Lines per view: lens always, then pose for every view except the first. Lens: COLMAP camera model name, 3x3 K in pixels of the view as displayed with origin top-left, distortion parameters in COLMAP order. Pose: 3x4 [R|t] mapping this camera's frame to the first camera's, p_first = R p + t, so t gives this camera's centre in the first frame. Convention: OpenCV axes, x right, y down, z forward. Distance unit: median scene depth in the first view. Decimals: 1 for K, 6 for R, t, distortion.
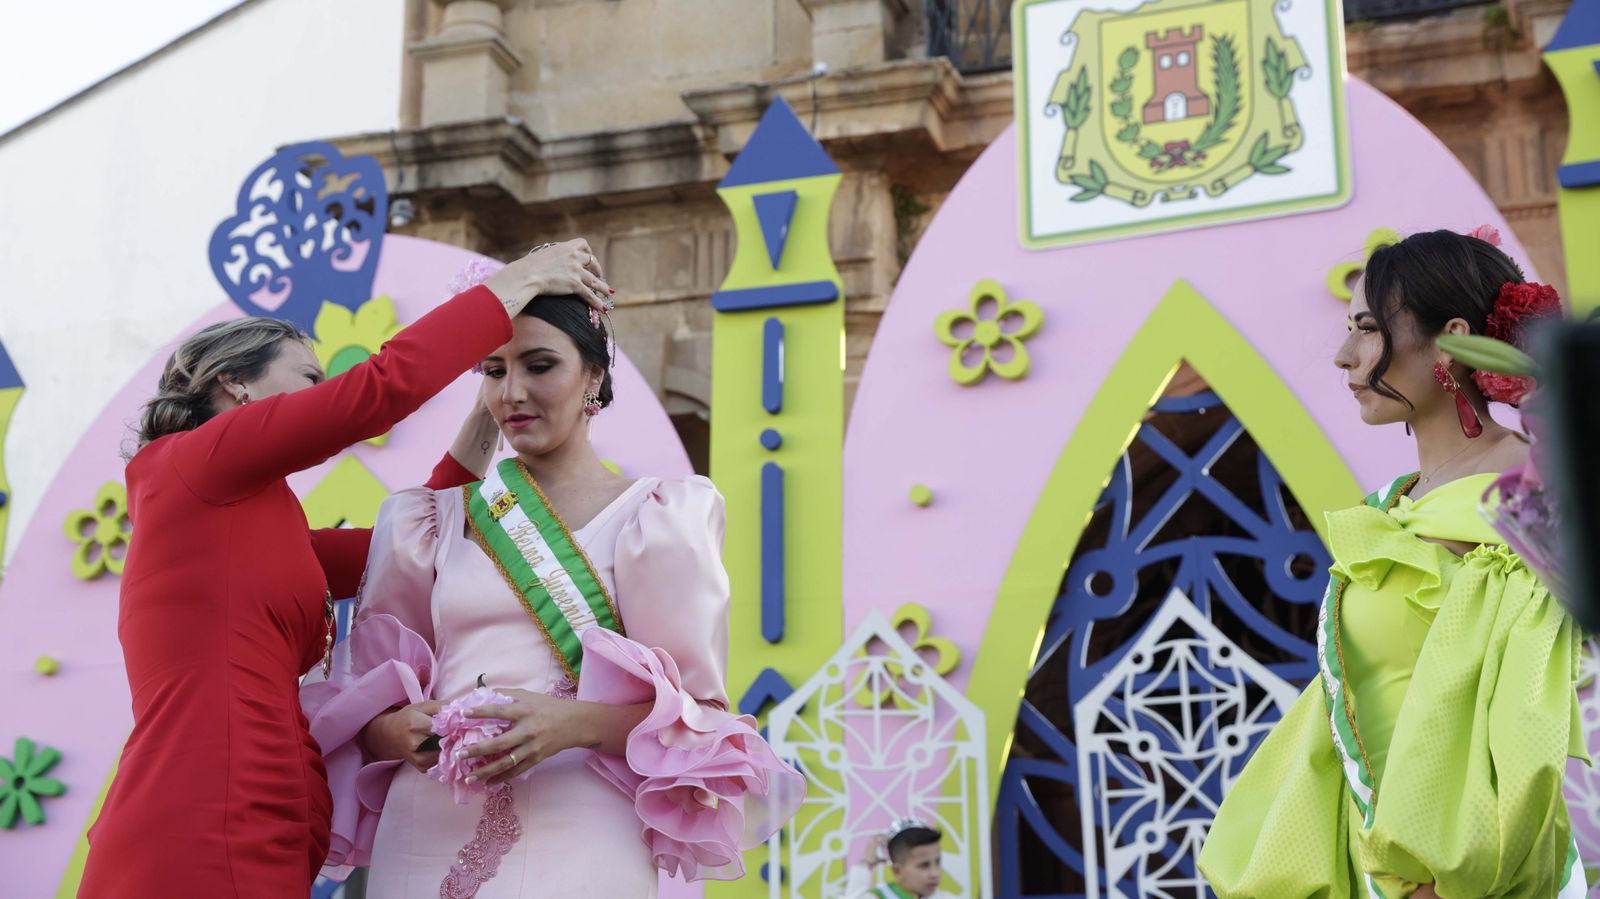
lens RADIAL K [[2430.0, 0, 804.1], [0, 2430.0, 366.0], [0, 0, 1]] dist [0.134378, 0.000000]
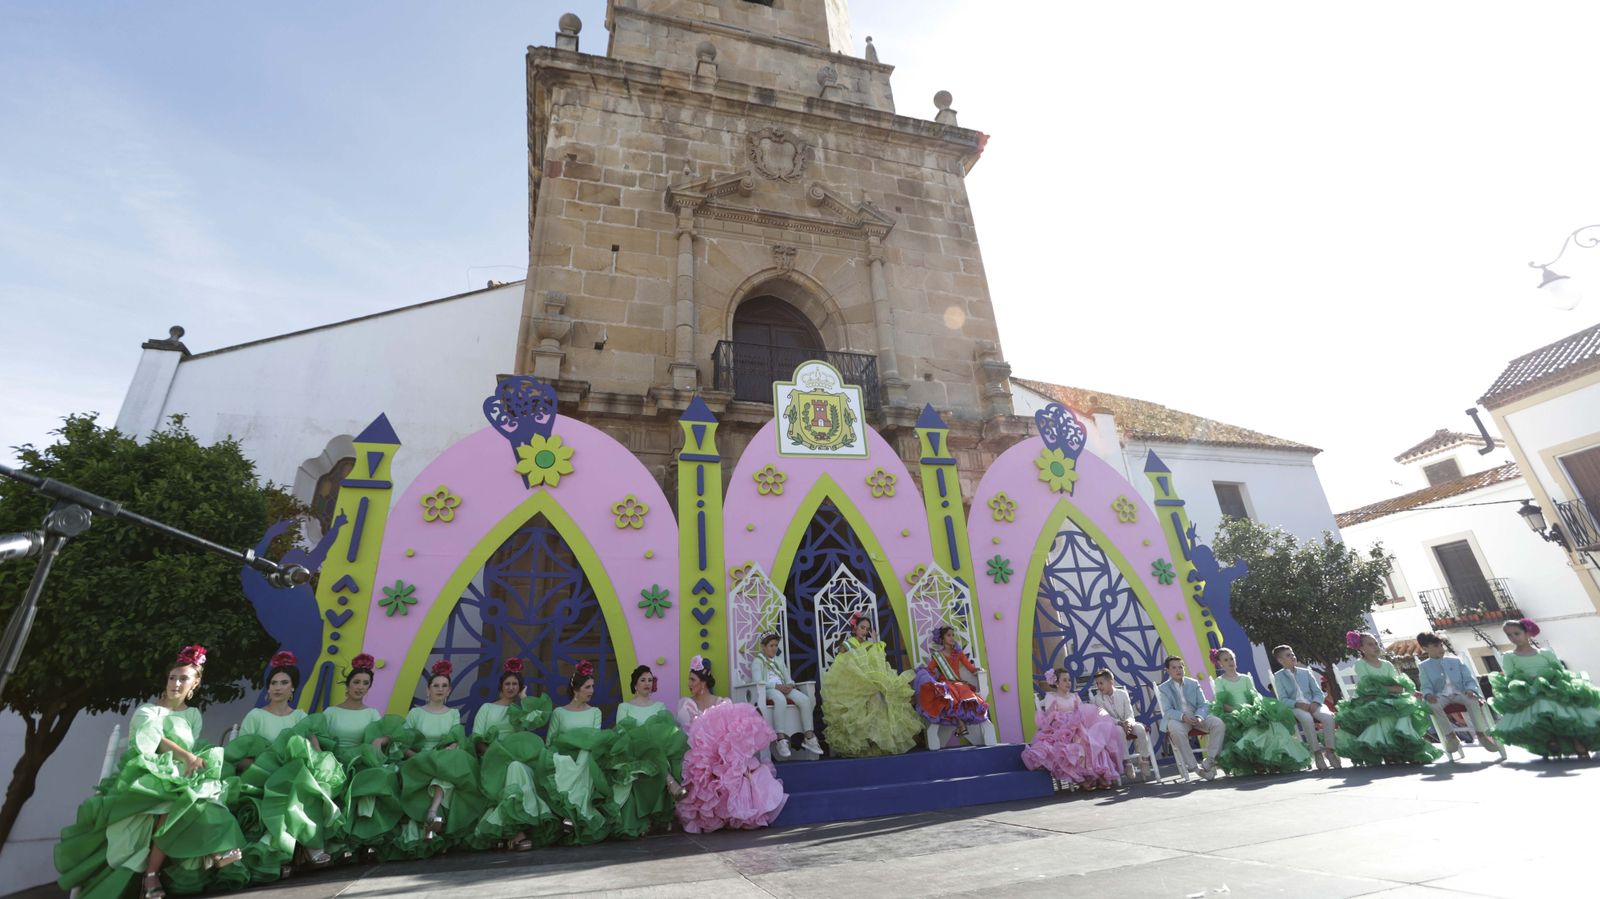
lens RADIAL K [[734.2, 0, 797.0], [0, 734.2, 367.5], [0, 0, 1]] dist [-0.077849, 0.028693]
pose [[0.823456, 0.220206, 0.522905, -0.438062], [-0.123632, 0.969106, -0.213419, 0.045855], [-0.553747, 0.111094, 0.825241, 0.136741]]
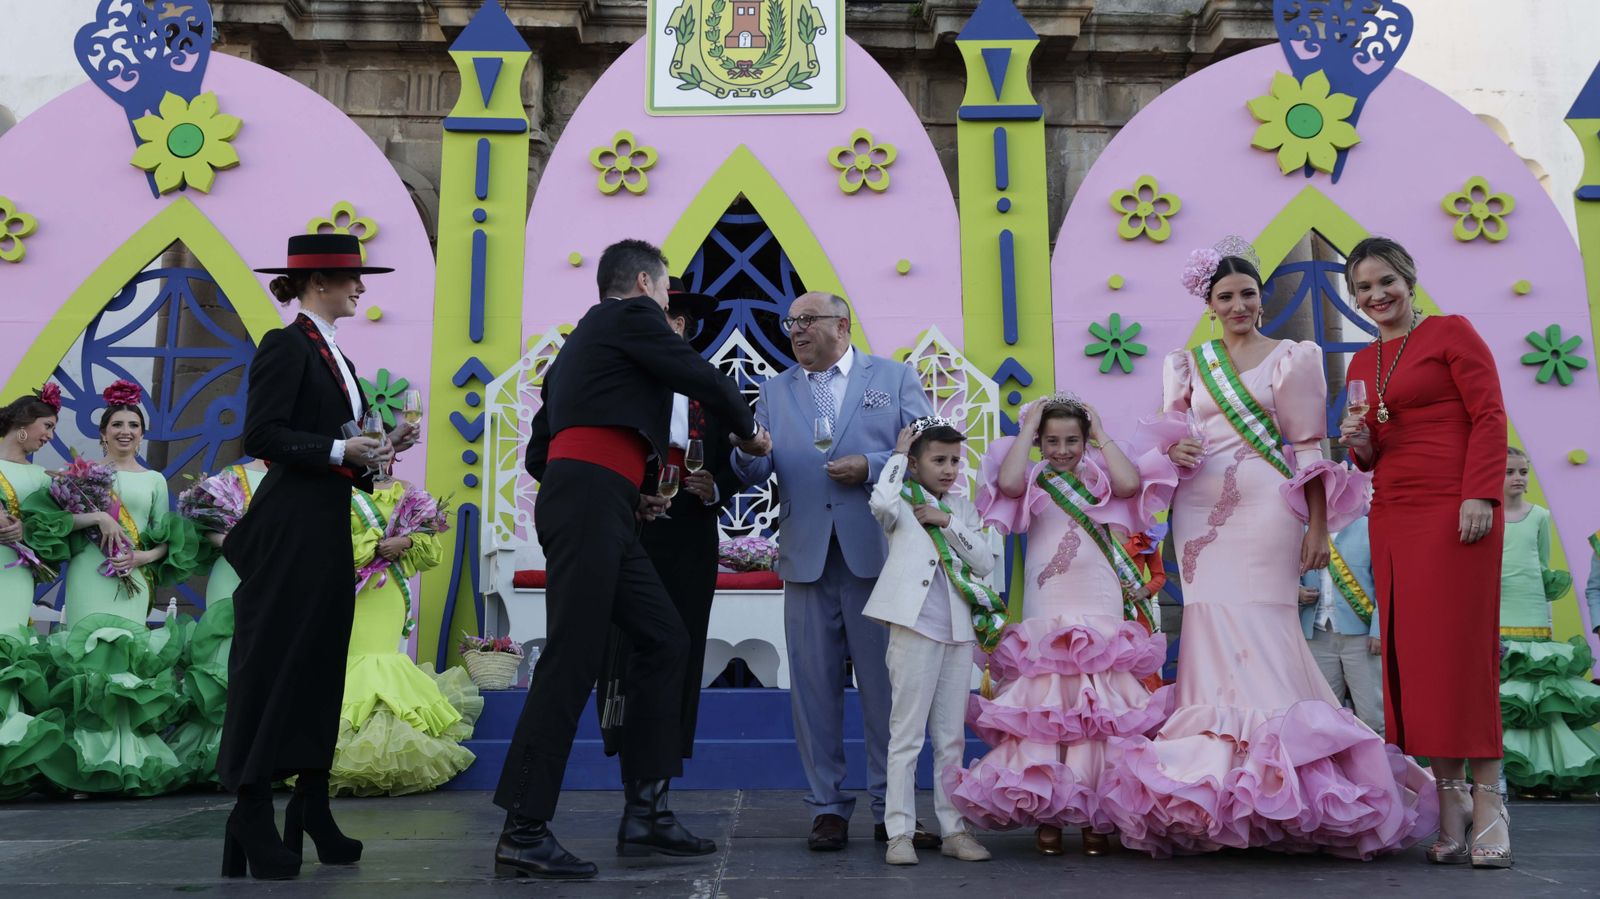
lens RADIAL K [[1568.8, 0, 797.0], [0, 1568.8, 358.4], [0, 0, 1]] dist [0.019904, 0.000000]
pose [[0.946997, 0.070764, 0.313351, -0.131632], [-0.106135, 0.989582, 0.097280, 0.000842], [-0.303203, -0.125381, 0.944642, -0.046286]]
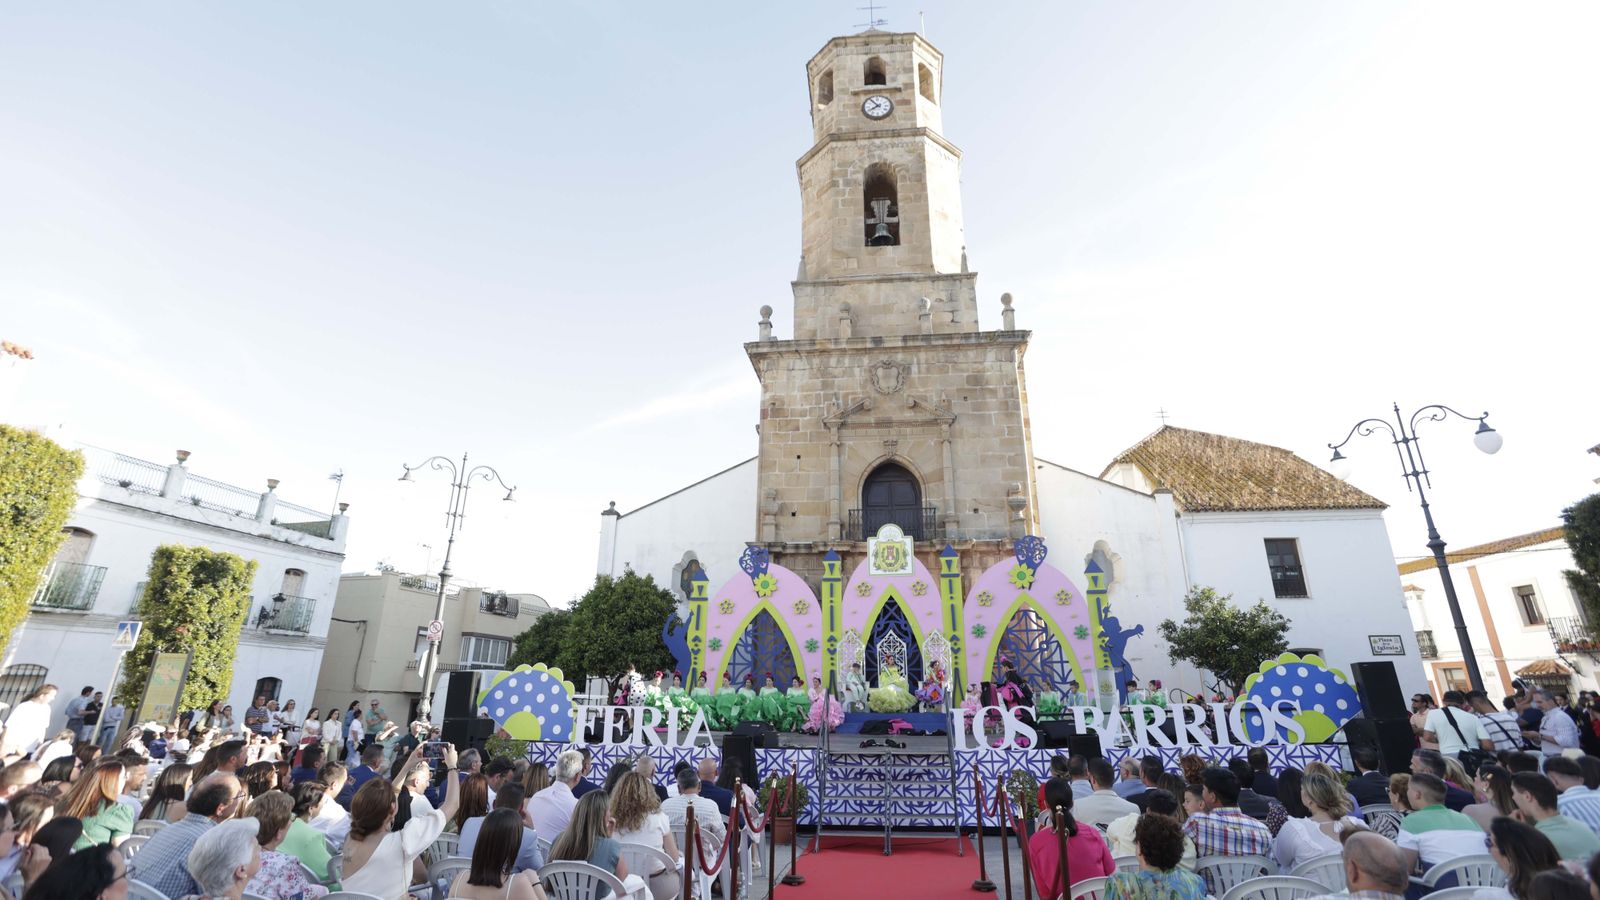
lens RADIAL K [[736.4, 0, 803.6], [0, 736.4, 430.9], [0, 0, 1]] dist [-0.062845, 0.002748]
pose [[0.983755, 0.076682, 0.162314, -0.471416], [-0.069851, 0.996431, -0.047390, -0.351818], [-0.165369, 0.035283, 0.985600, -1.086615]]
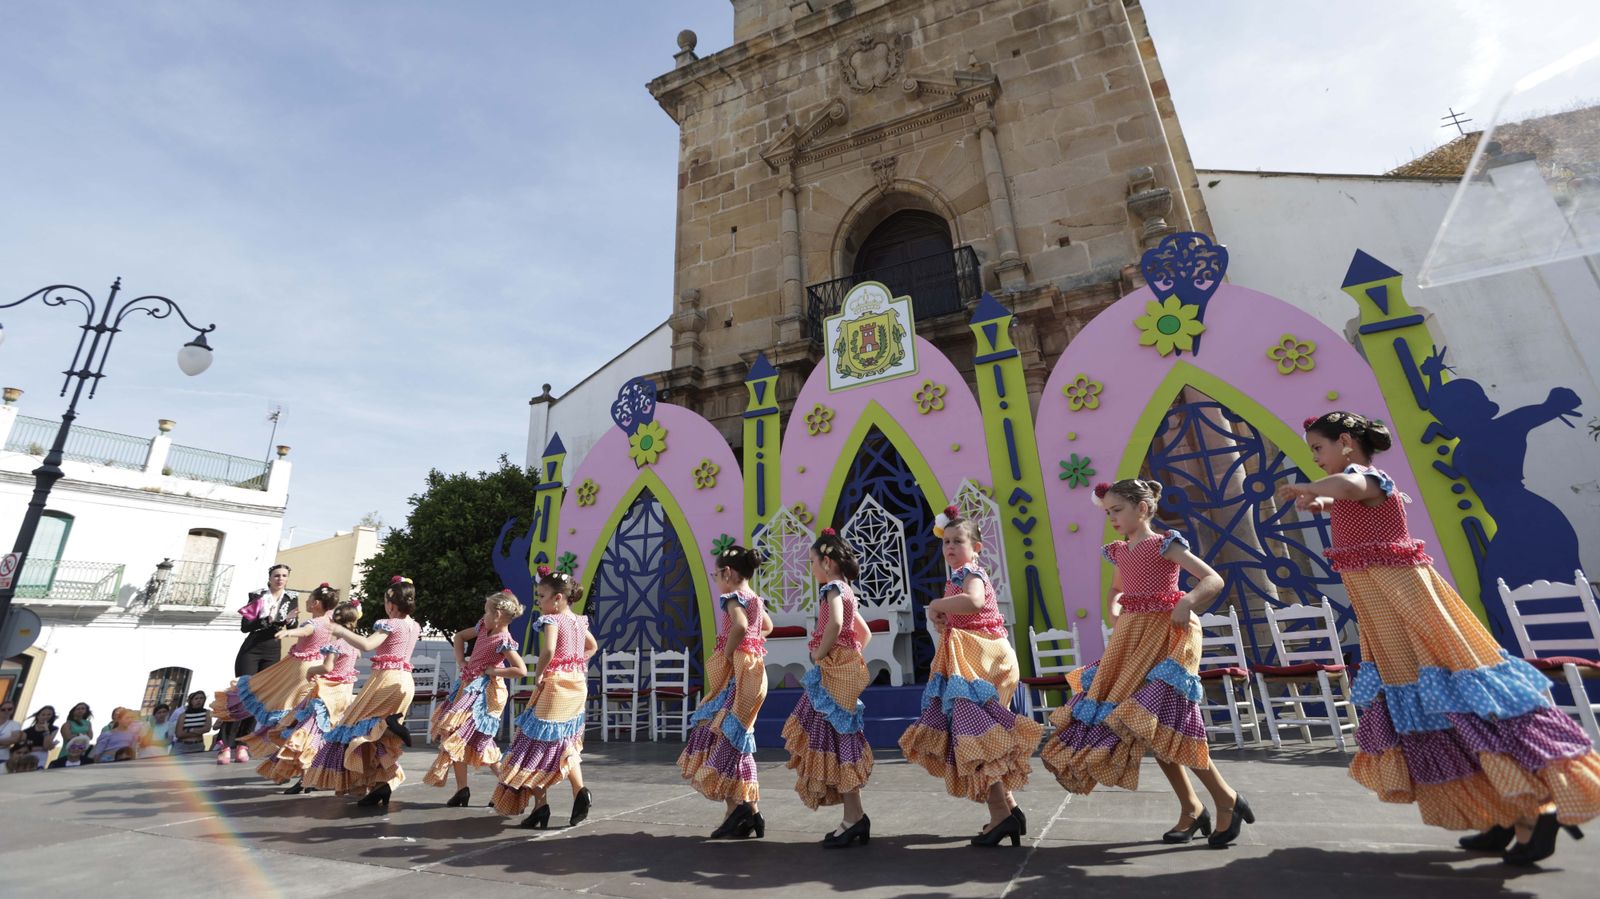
lens RADIAL K [[734.2, 0, 789.4], [0, 734.2, 365.8], [0, 0, 1]] dist [-0.077849, 0.028693]
pose [[0.989370, -0.084649, -0.118243, 0.158207], [0.075707, 0.994061, -0.078174, -0.010372], [0.124158, 0.068391, 0.989903, -0.015679]]
